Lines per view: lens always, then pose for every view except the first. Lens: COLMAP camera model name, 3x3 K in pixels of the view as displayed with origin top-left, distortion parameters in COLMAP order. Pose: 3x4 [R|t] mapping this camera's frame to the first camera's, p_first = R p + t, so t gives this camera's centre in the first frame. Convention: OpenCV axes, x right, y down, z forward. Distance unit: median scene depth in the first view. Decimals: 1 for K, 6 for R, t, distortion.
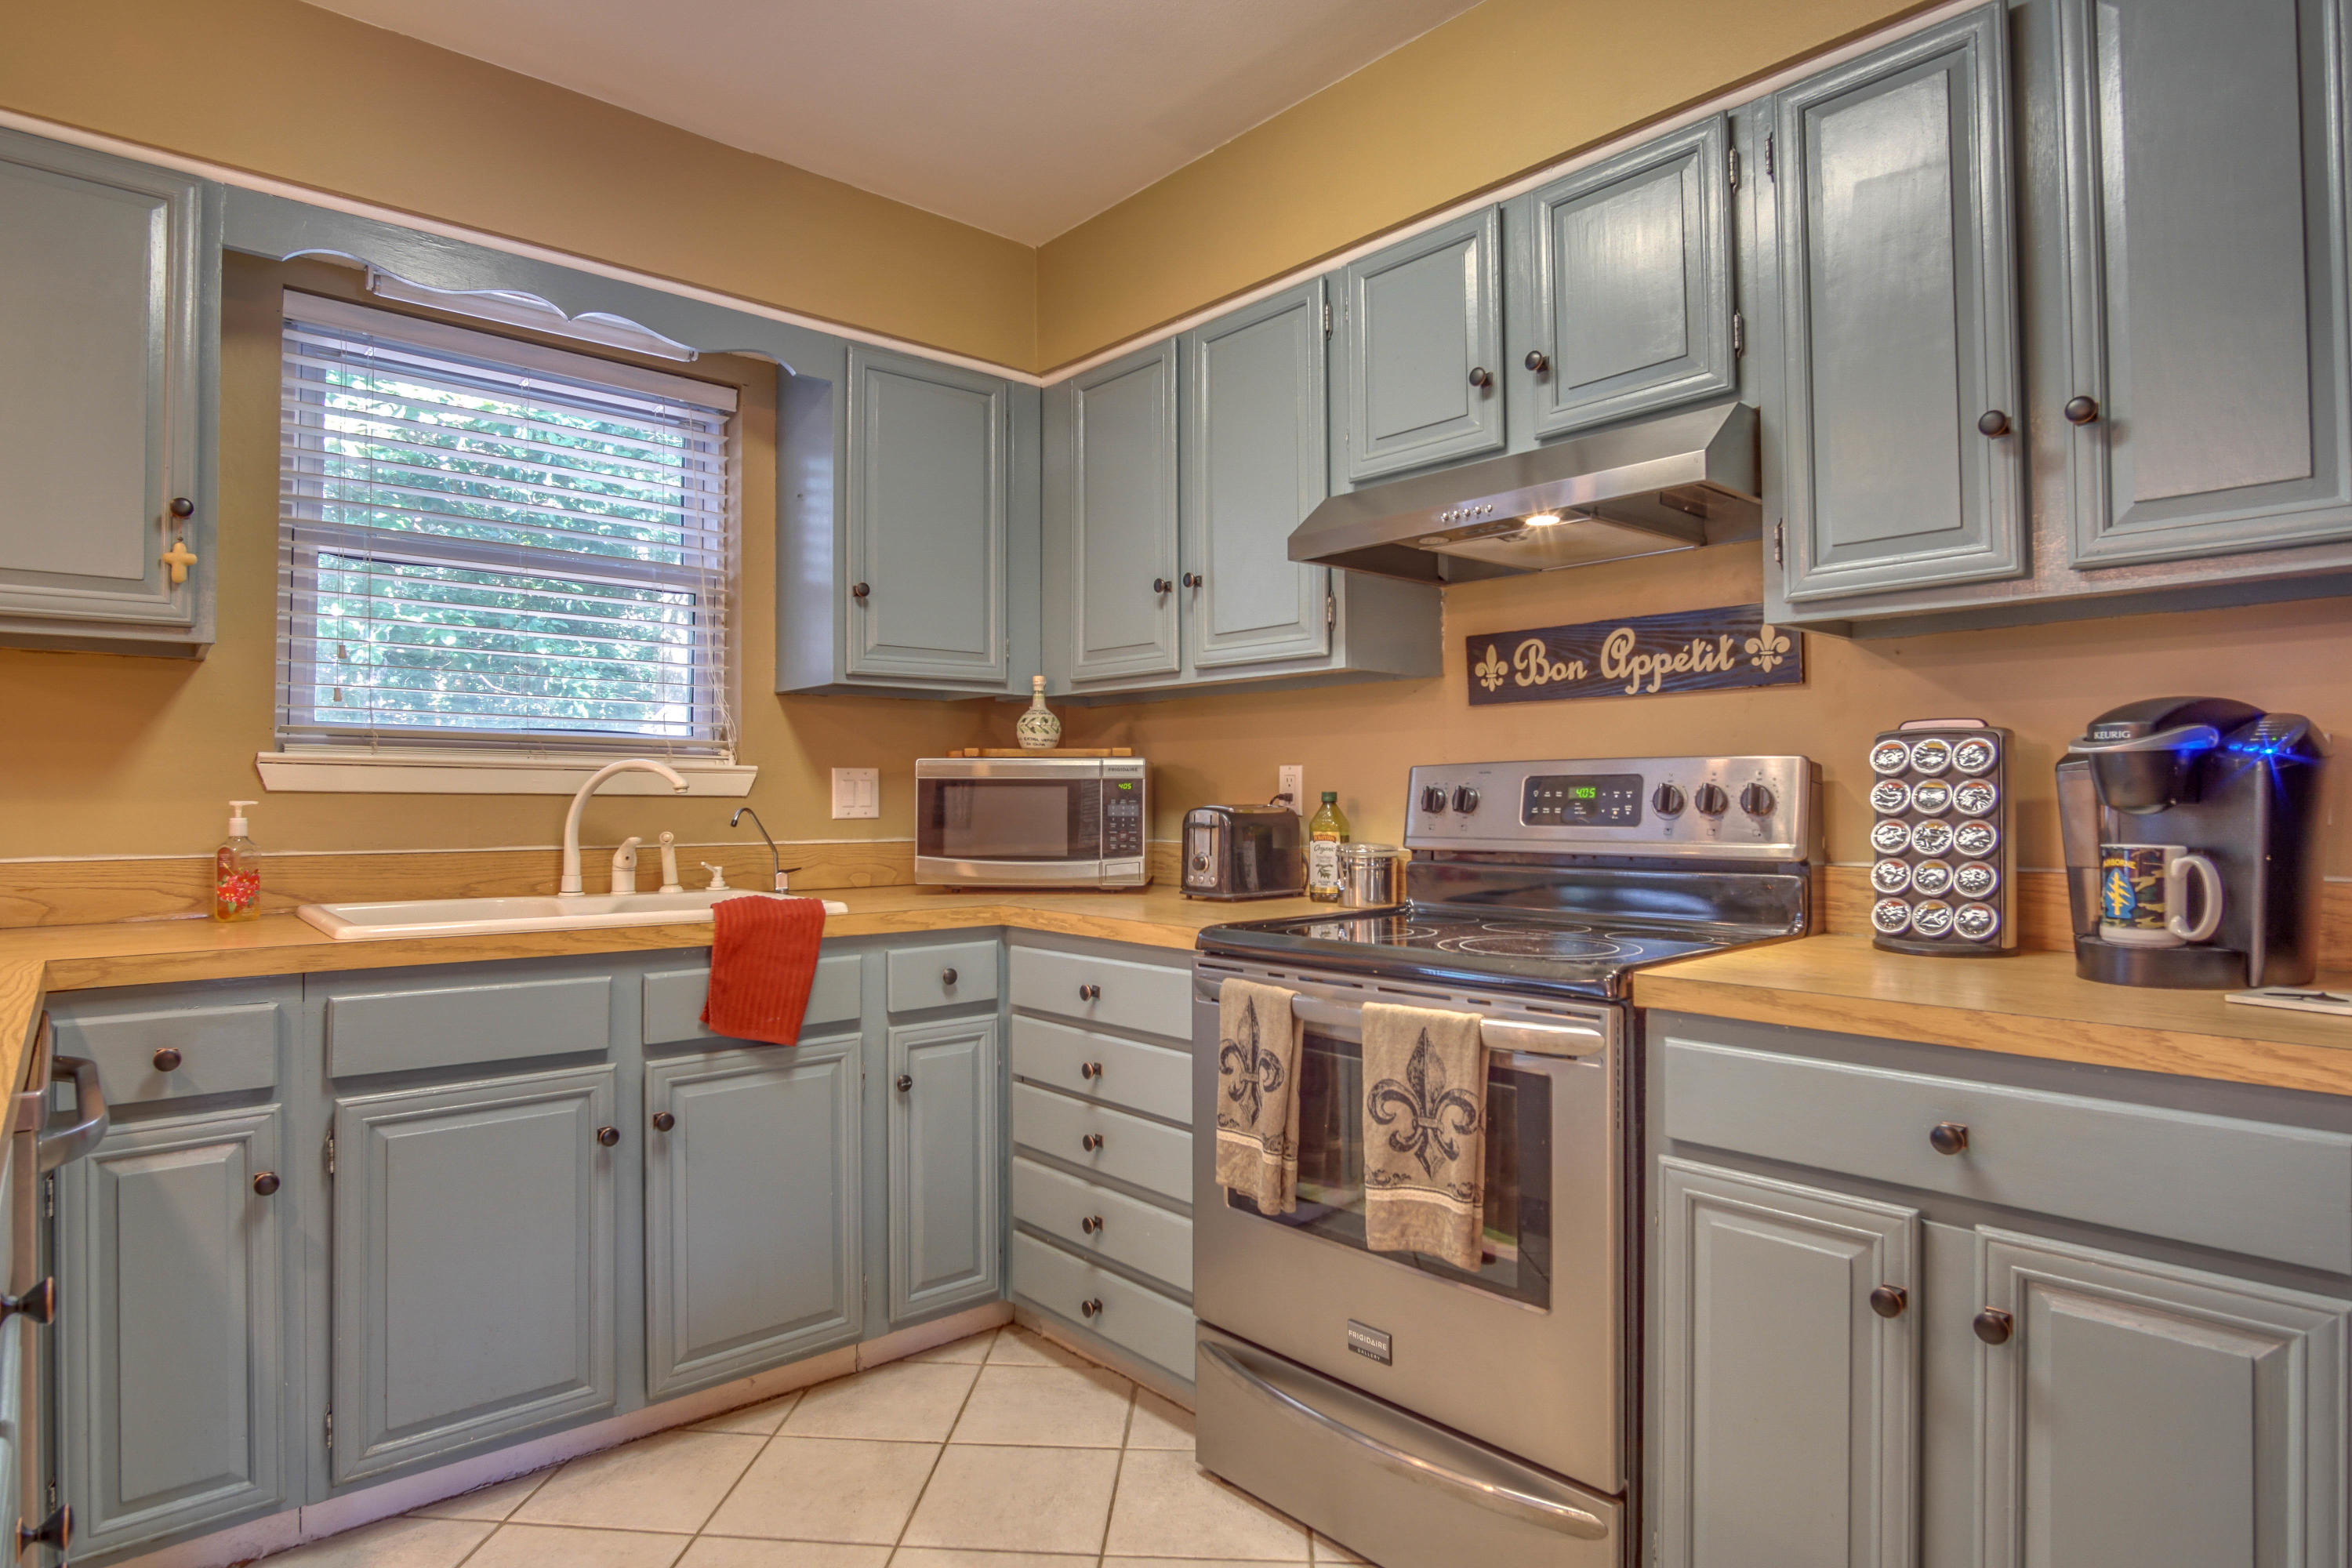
lens RADIAL K [[1276.3, 0, 1176.0], [0, 1276.3, 784.0], [0, 0, 1]] dist [-0.020999, 0.000794]
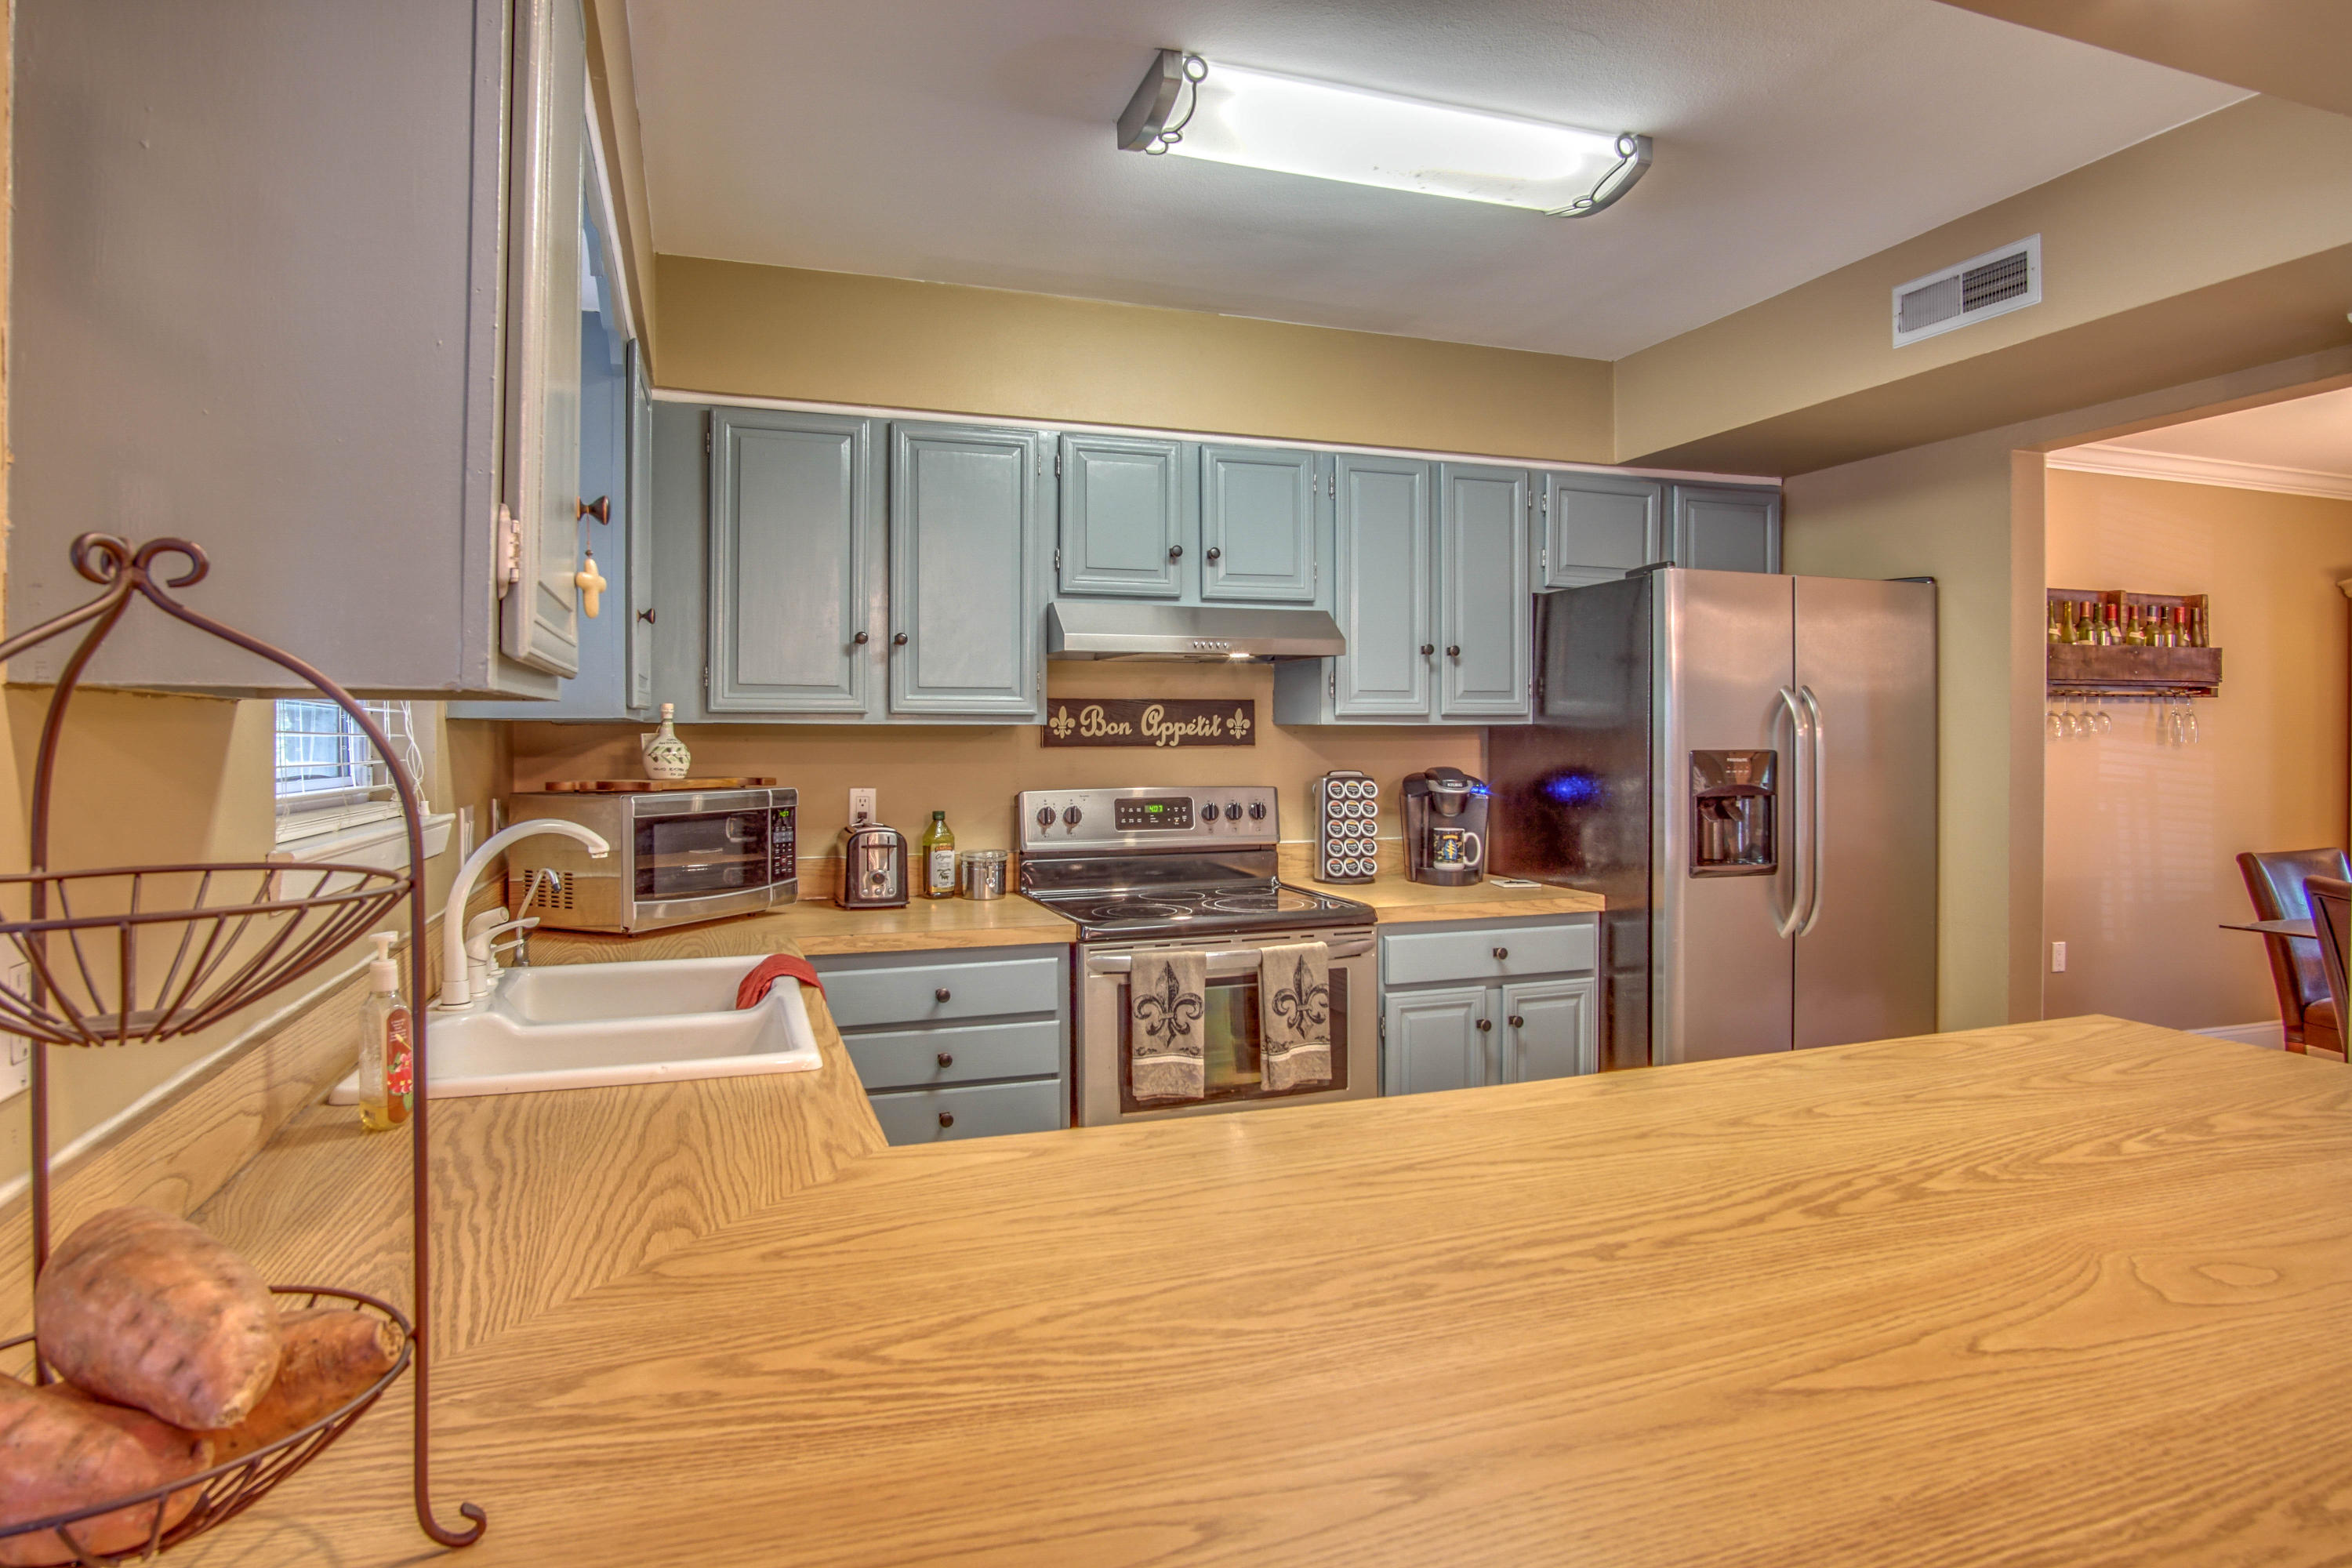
lens RADIAL K [[1277.0, 0, 1135.0], [0, 1277.0, 751.3], [0, 0, 1]] dist [-0.011483, 0.001328]
pose [[0.389848, -0.011224, 0.920811, -1.173301], [-0.010128, 0.999813, 0.016476, -0.091897], [-0.920824, -0.015749, 0.389661, 0.401047]]
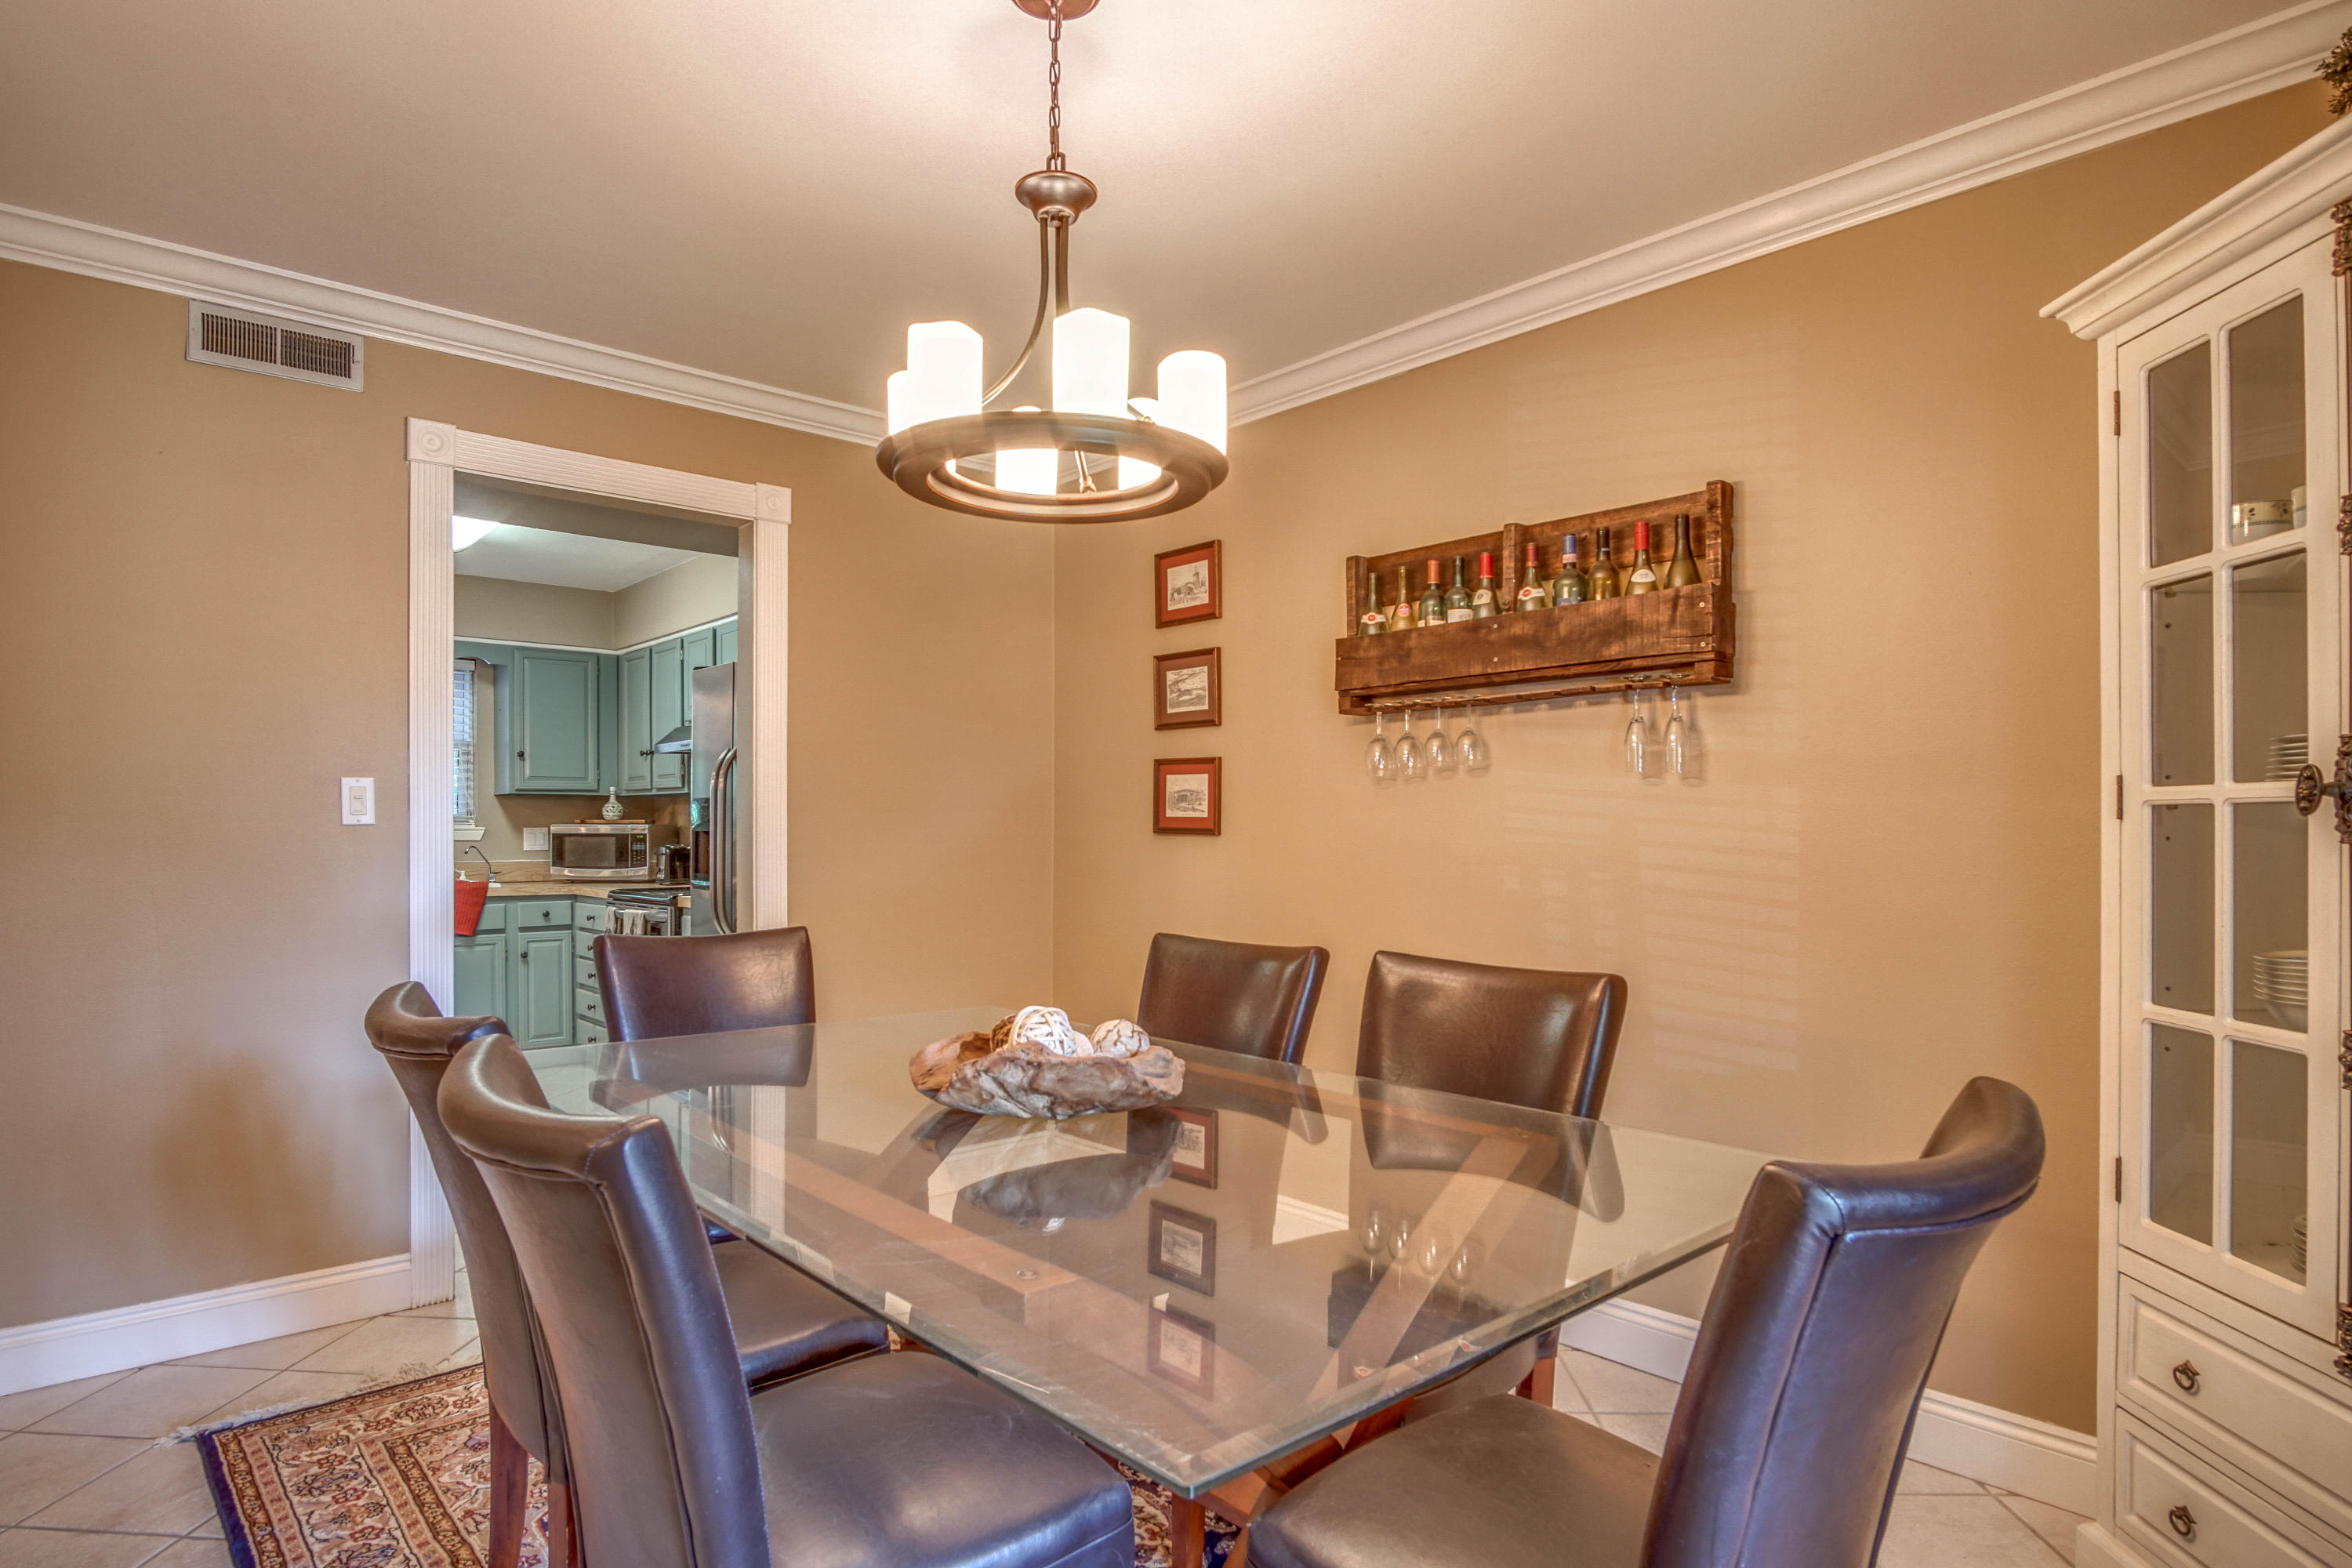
lens RADIAL K [[1265.3, 0, 1122.4], [0, 1265.3, 841.0], [0, 0, 1]] dist [-0.002408, 0.000013]
pose [[0.999805, 0.003233, -0.019480, 1.135100], [-0.002895, 0.999846, 0.017318, -0.042706], [0.019533, -0.017258, 0.999660, -1.646533]]
